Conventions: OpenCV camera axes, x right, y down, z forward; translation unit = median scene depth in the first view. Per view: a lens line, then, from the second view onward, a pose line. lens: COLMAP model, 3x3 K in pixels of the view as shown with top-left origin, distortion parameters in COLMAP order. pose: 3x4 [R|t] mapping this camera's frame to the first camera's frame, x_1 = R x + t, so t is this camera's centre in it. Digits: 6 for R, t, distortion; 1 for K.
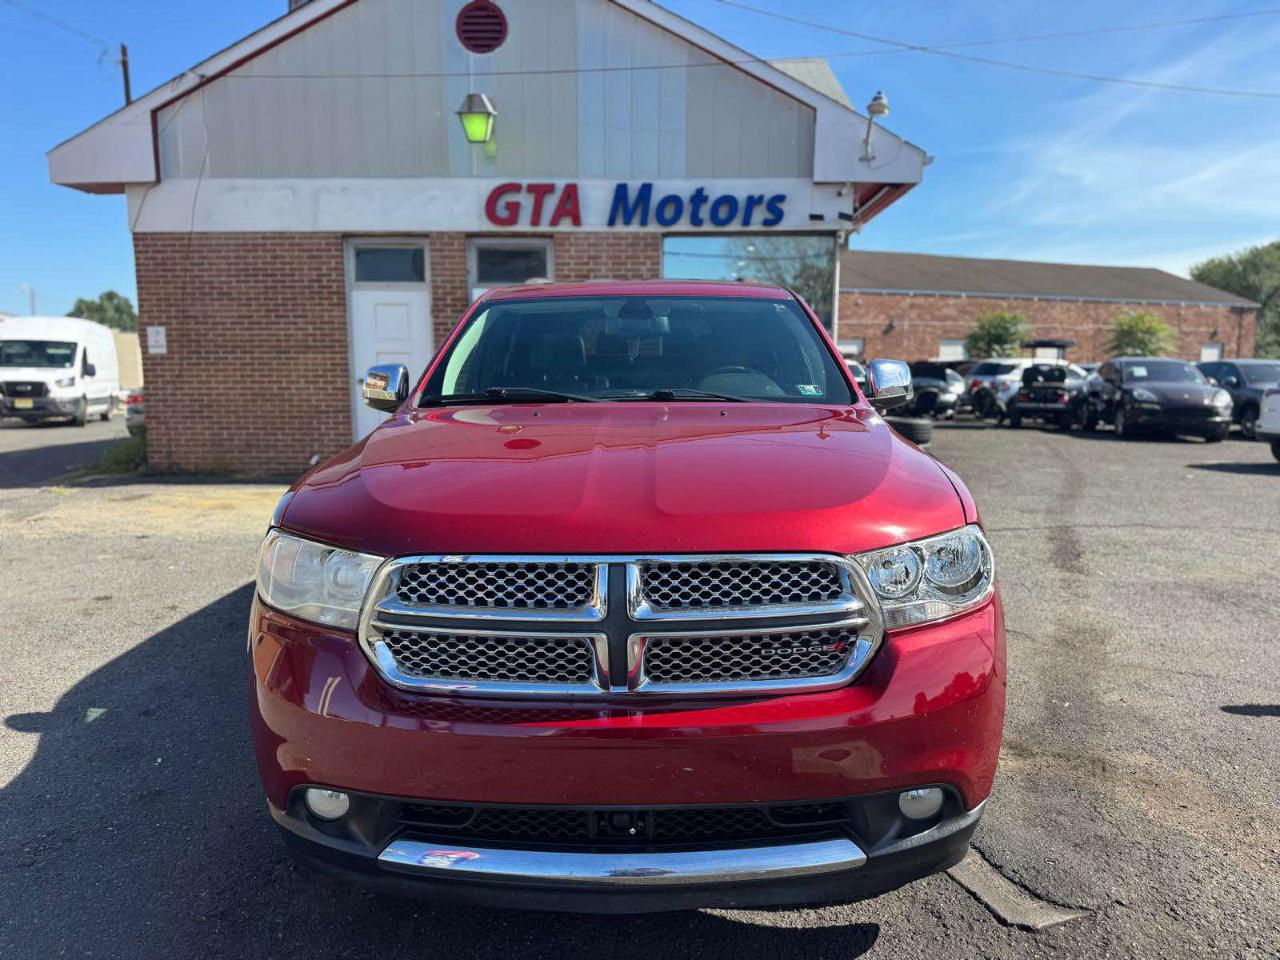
lens RADIAL K [[900.9, 0, 638.2], [0, 900.9, 486.9], [0, 0, 1]] dist [0.039872, -0.055674]
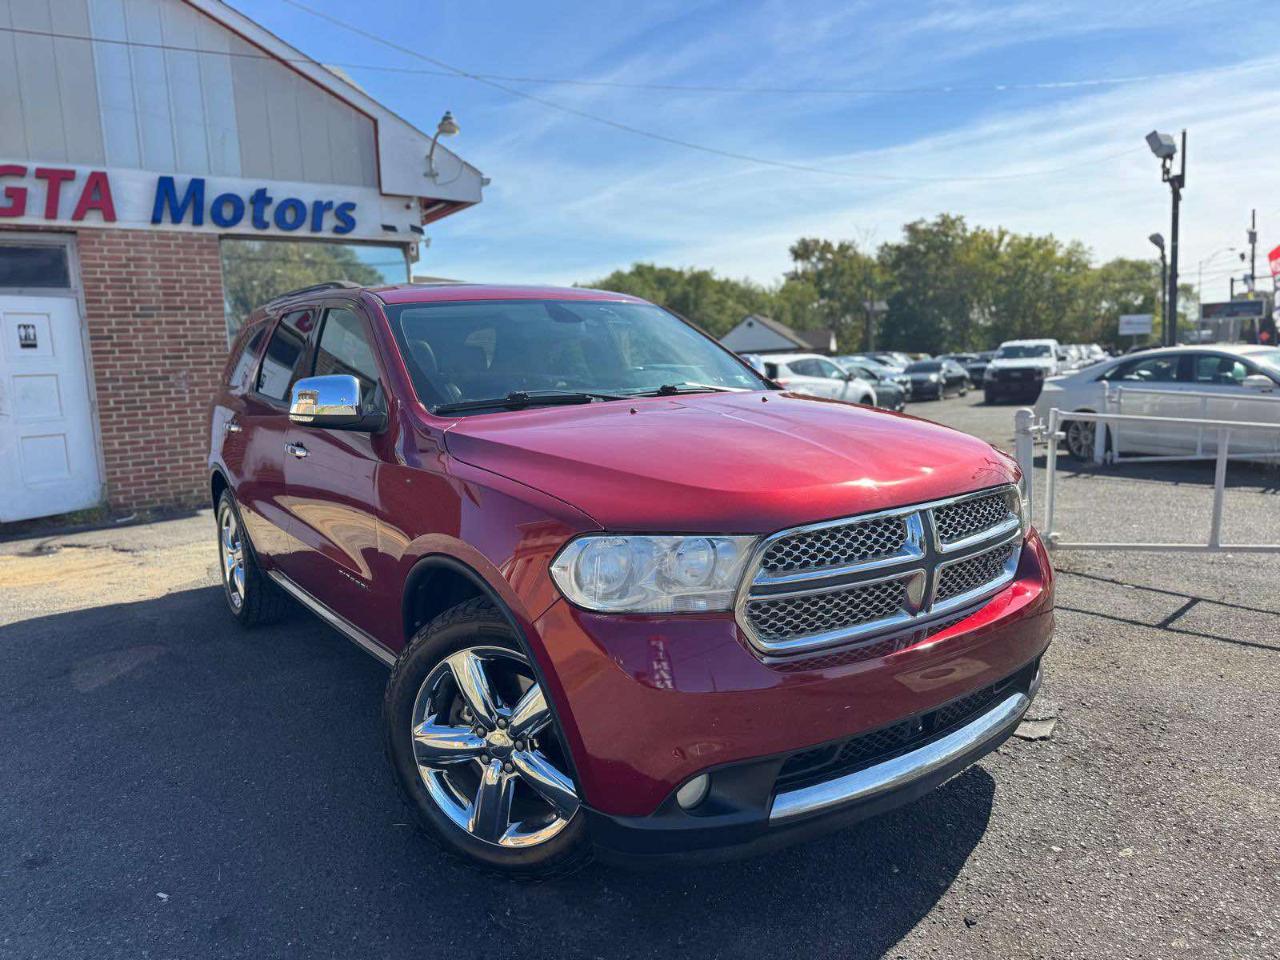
lens RADIAL K [[900.9, 0, 655.7], [0, 900.9, 478.1], [0, 0, 1]] dist [0.039872, -0.055674]
pose [[0.805850, -0.107109, 0.582351, -0.176808], [0.120921, 0.992545, 0.015224, -0.003677], [-0.579641, 0.058150, 0.812795, 0.034124]]
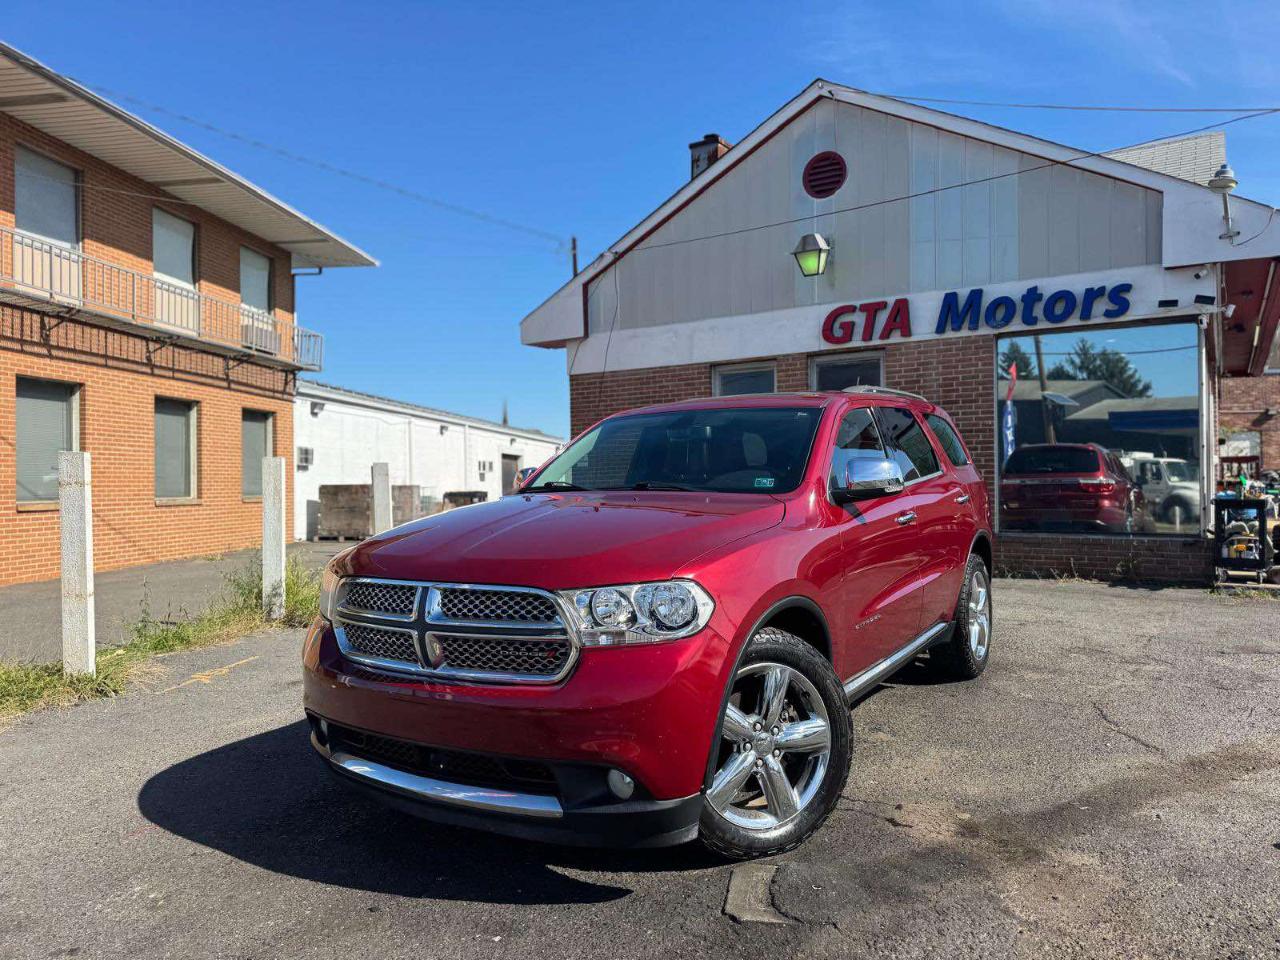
lens RADIAL K [[900.9, 0, 640.3], [0, 900.9, 478.2], [0, 0, 1]] dist [0.039872, -0.055674]
pose [[0.855740, -0.015208, -0.517183, 0.210707], [-0.050730, 0.992286, -0.113118, 0.010225], [0.514913, 0.123036, 0.848367, -0.036160]]
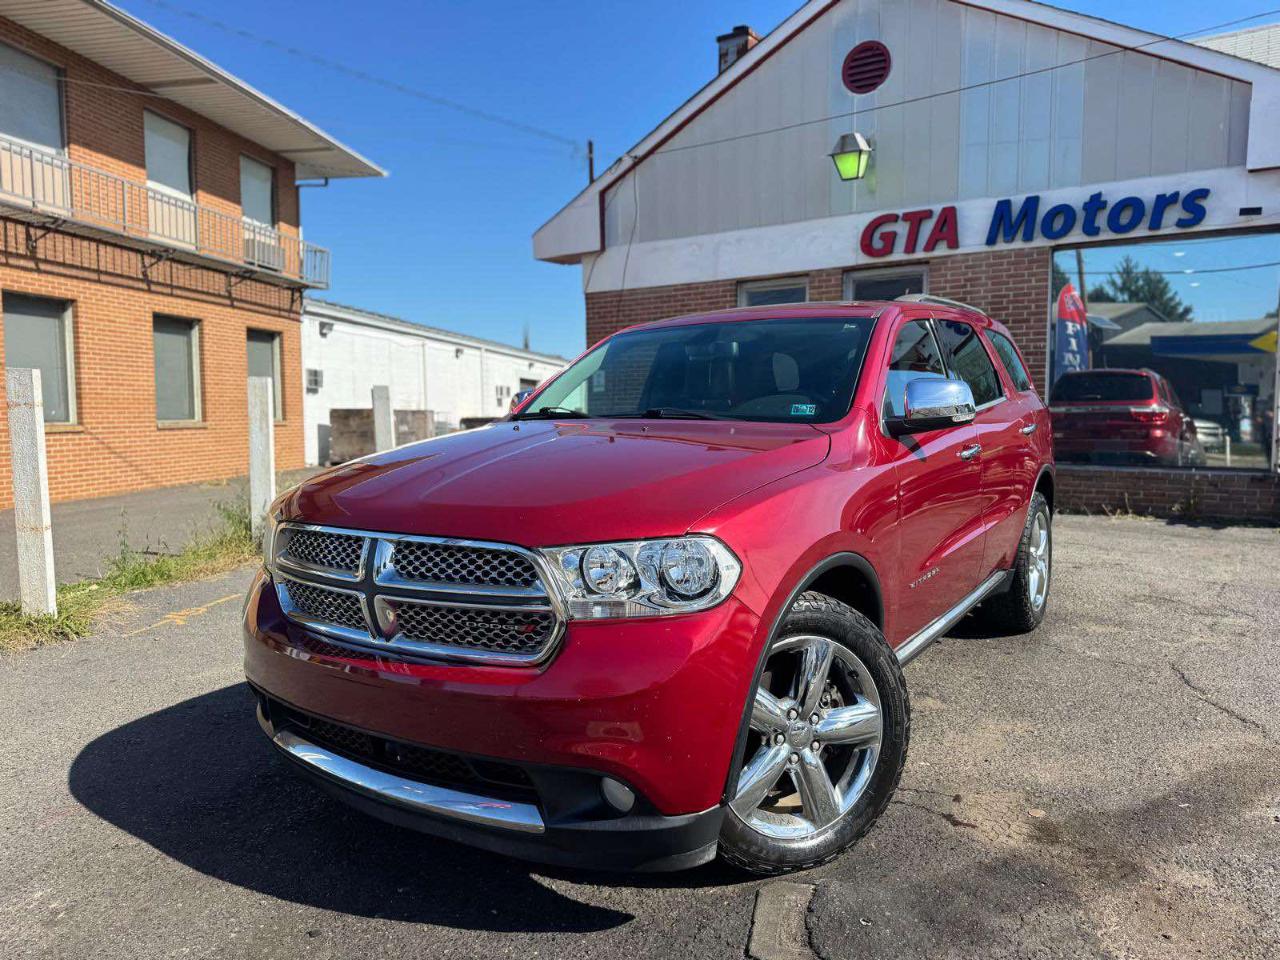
lens RADIAL K [[900.9, 0, 639.9], [0, 900.9, 480.6], [0, 0, 1]] dist [0.039872, -0.055674]
pose [[0.842448, 0.035833, -0.537585, 0.179511], [-0.059873, 0.997832, -0.027314, 0.002947], [0.535441, 0.055198, 0.842767, 0.022492]]
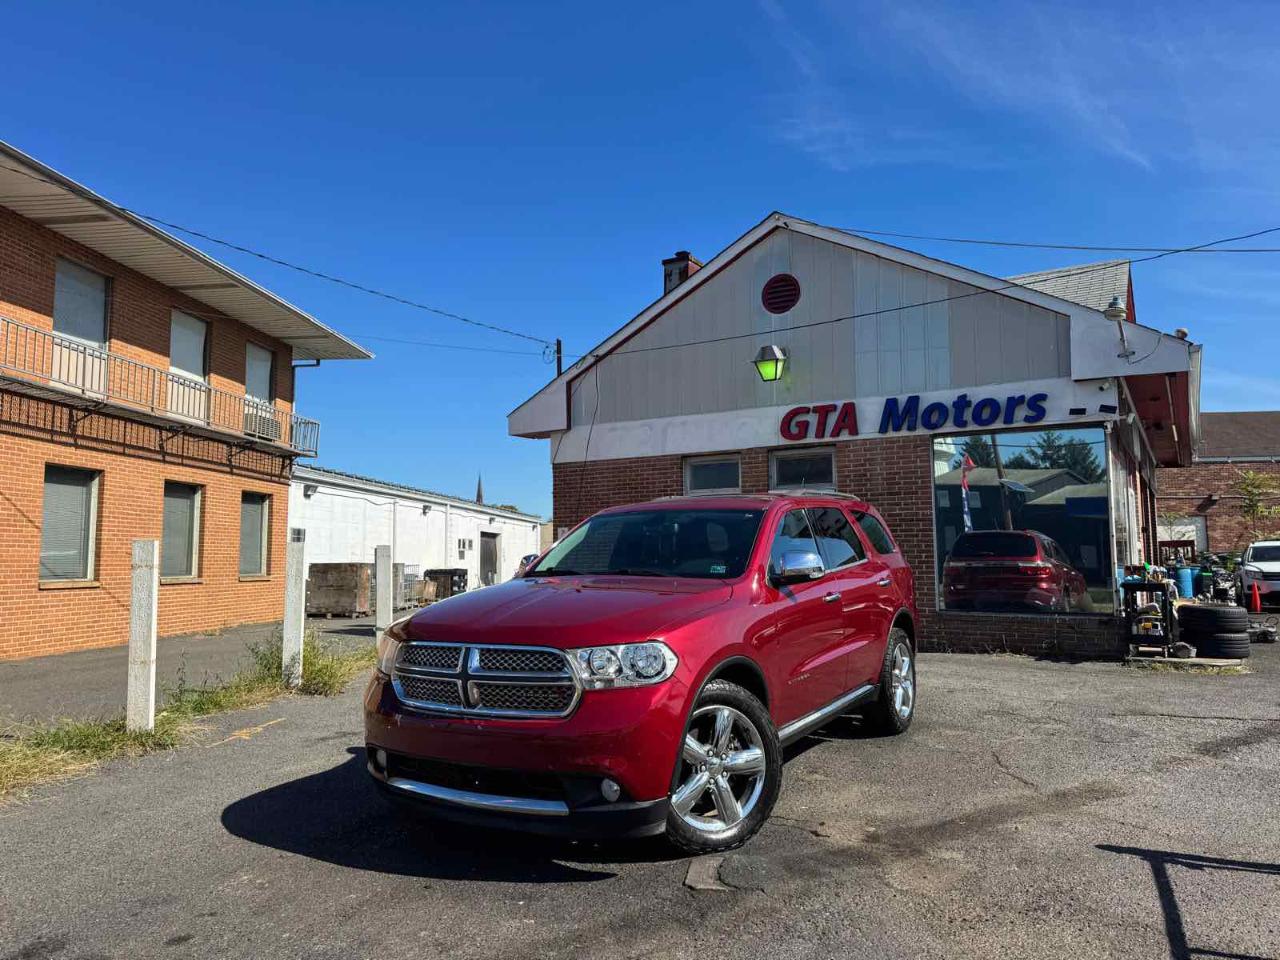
lens RADIAL K [[900.9, 0, 634.1], [0, 900.9, 470.7], [0, 0, 1]] dist [0.039872, -0.055674]
pose [[0.867206, -0.058215, -0.494535, 0.267646], [-0.052683, 0.976842, -0.207374, 0.018394], [0.495155, 0.205890, 0.844057, -0.140022]]
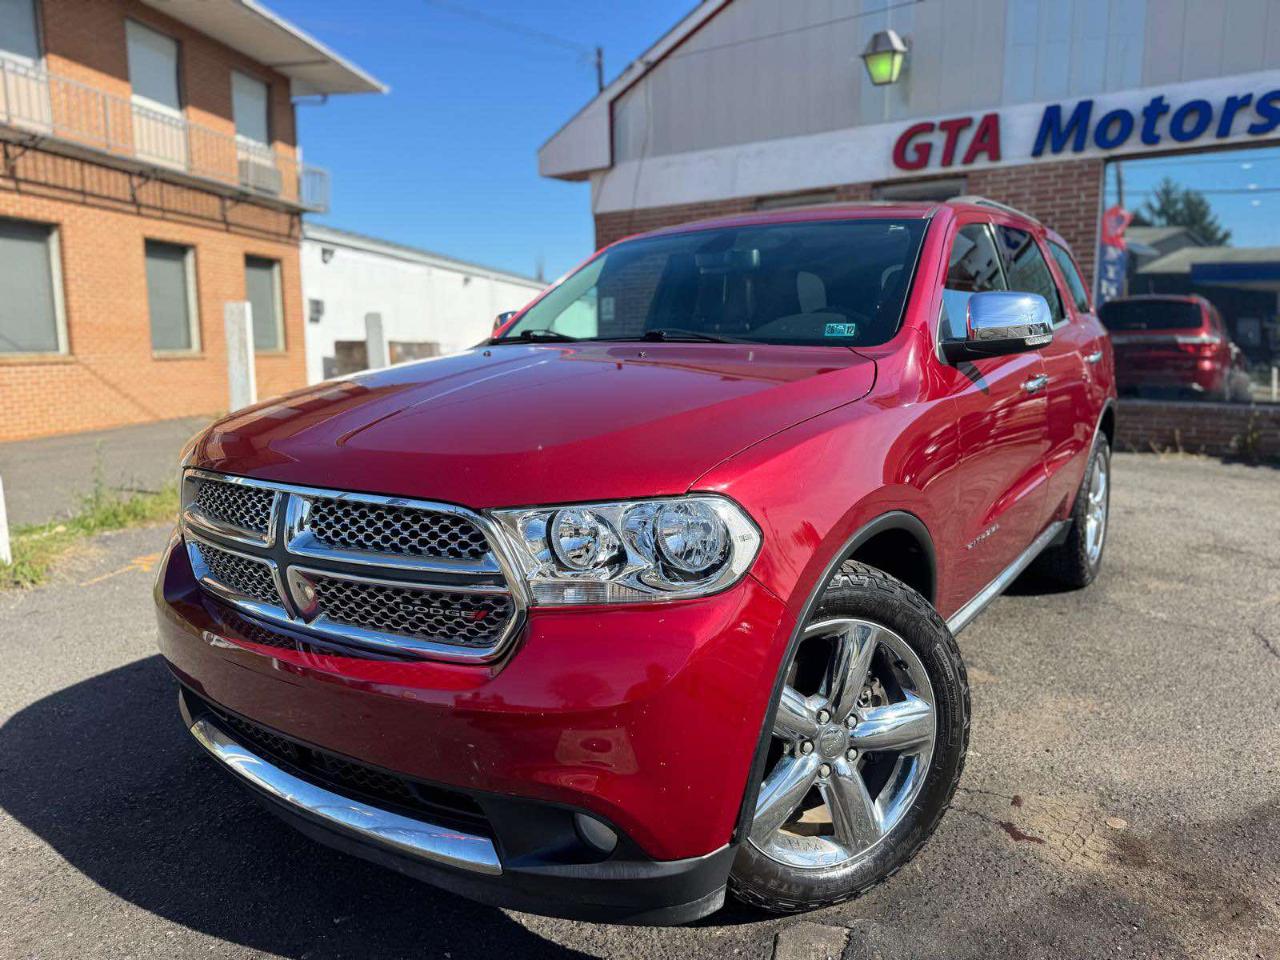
lens RADIAL K [[900.9, 0, 632.7], [0, 900.9, 479.7], [0, 0, 1]] dist [0.039872, -0.055674]
pose [[0.828677, 0.078378, -0.554212, 0.153961], [-0.063082, 0.996917, 0.046663, 0.000098], [0.556161, -0.003707, 0.831066, 0.071992]]
